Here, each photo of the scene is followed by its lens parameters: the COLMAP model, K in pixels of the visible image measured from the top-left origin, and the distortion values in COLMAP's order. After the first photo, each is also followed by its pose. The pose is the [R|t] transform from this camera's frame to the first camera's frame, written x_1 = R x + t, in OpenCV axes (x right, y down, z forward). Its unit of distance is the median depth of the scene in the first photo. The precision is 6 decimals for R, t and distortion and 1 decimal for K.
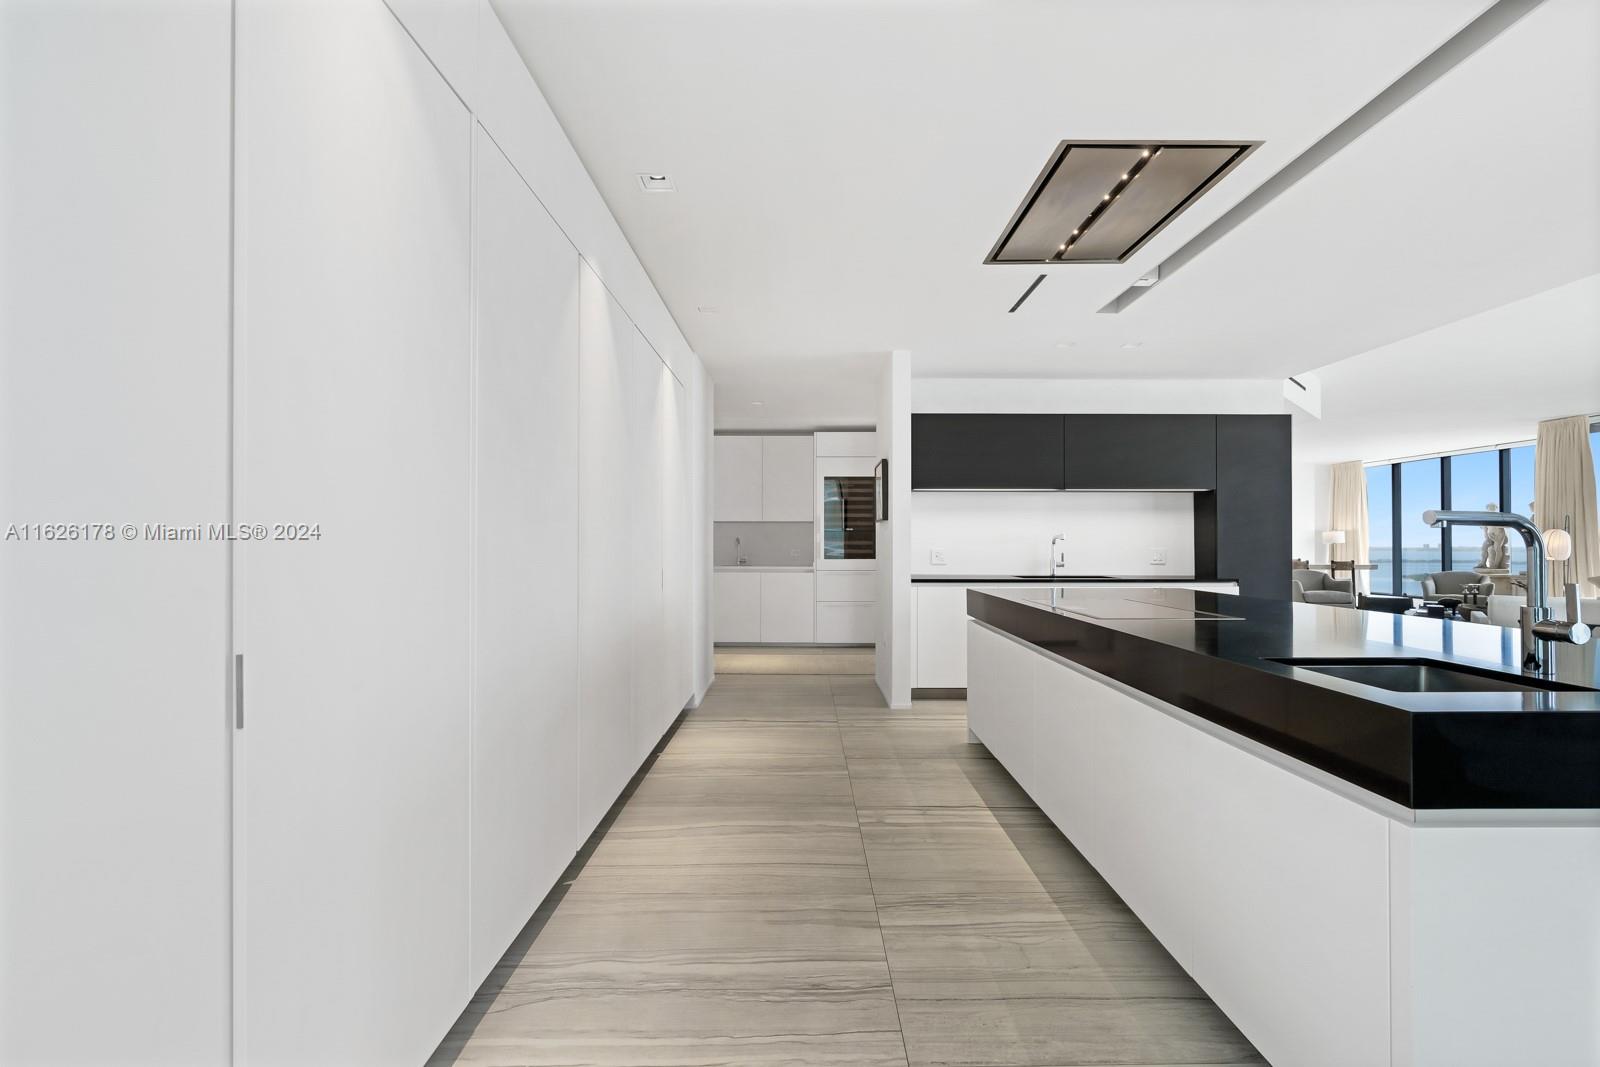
lens RADIAL K [[711.6, 0, 800.0], [0, 711.6, 533.5], [0, 0, 1]] dist [0.000129, 0.000044]
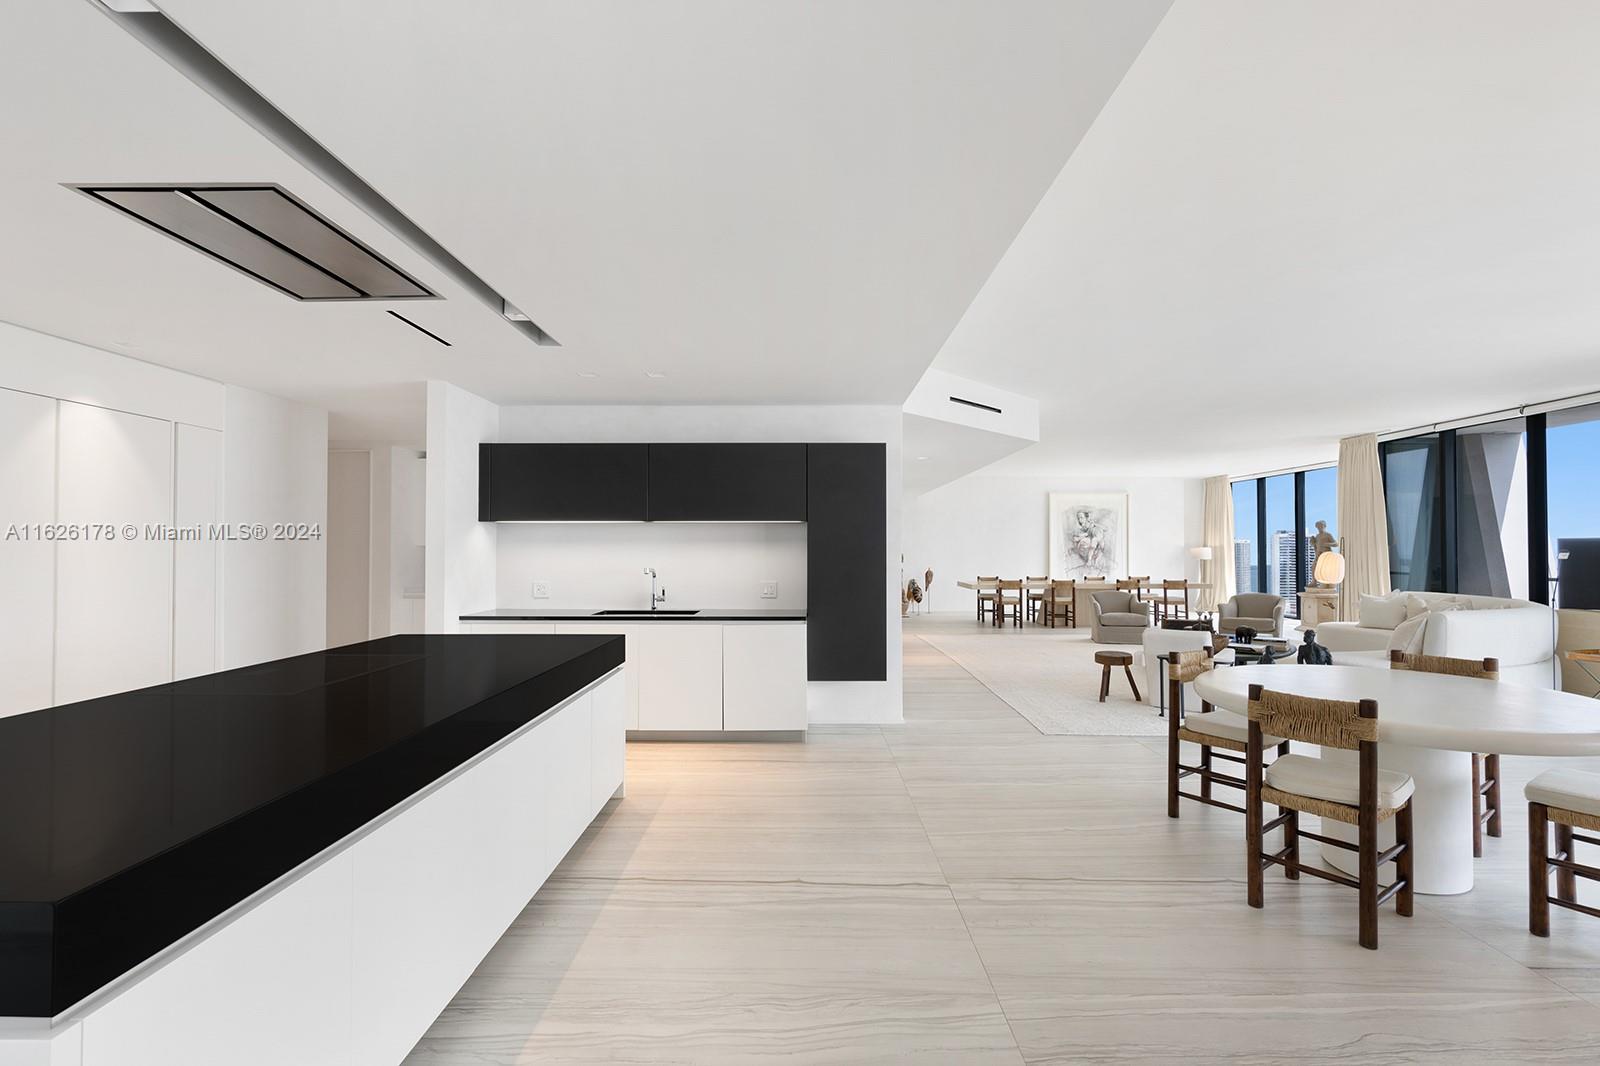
lens RADIAL K [[711.6, 0, 800.0], [0, 711.6, 533.0], [0, 0, 1]] dist [0.000129, 0.000044]
pose [[0.999956, -0.000234, -0.009387, 0.347236], [0.000144, 0.999954, -0.009633, -0.022435], [0.009389, 0.009631, 0.999910, 0.024005]]
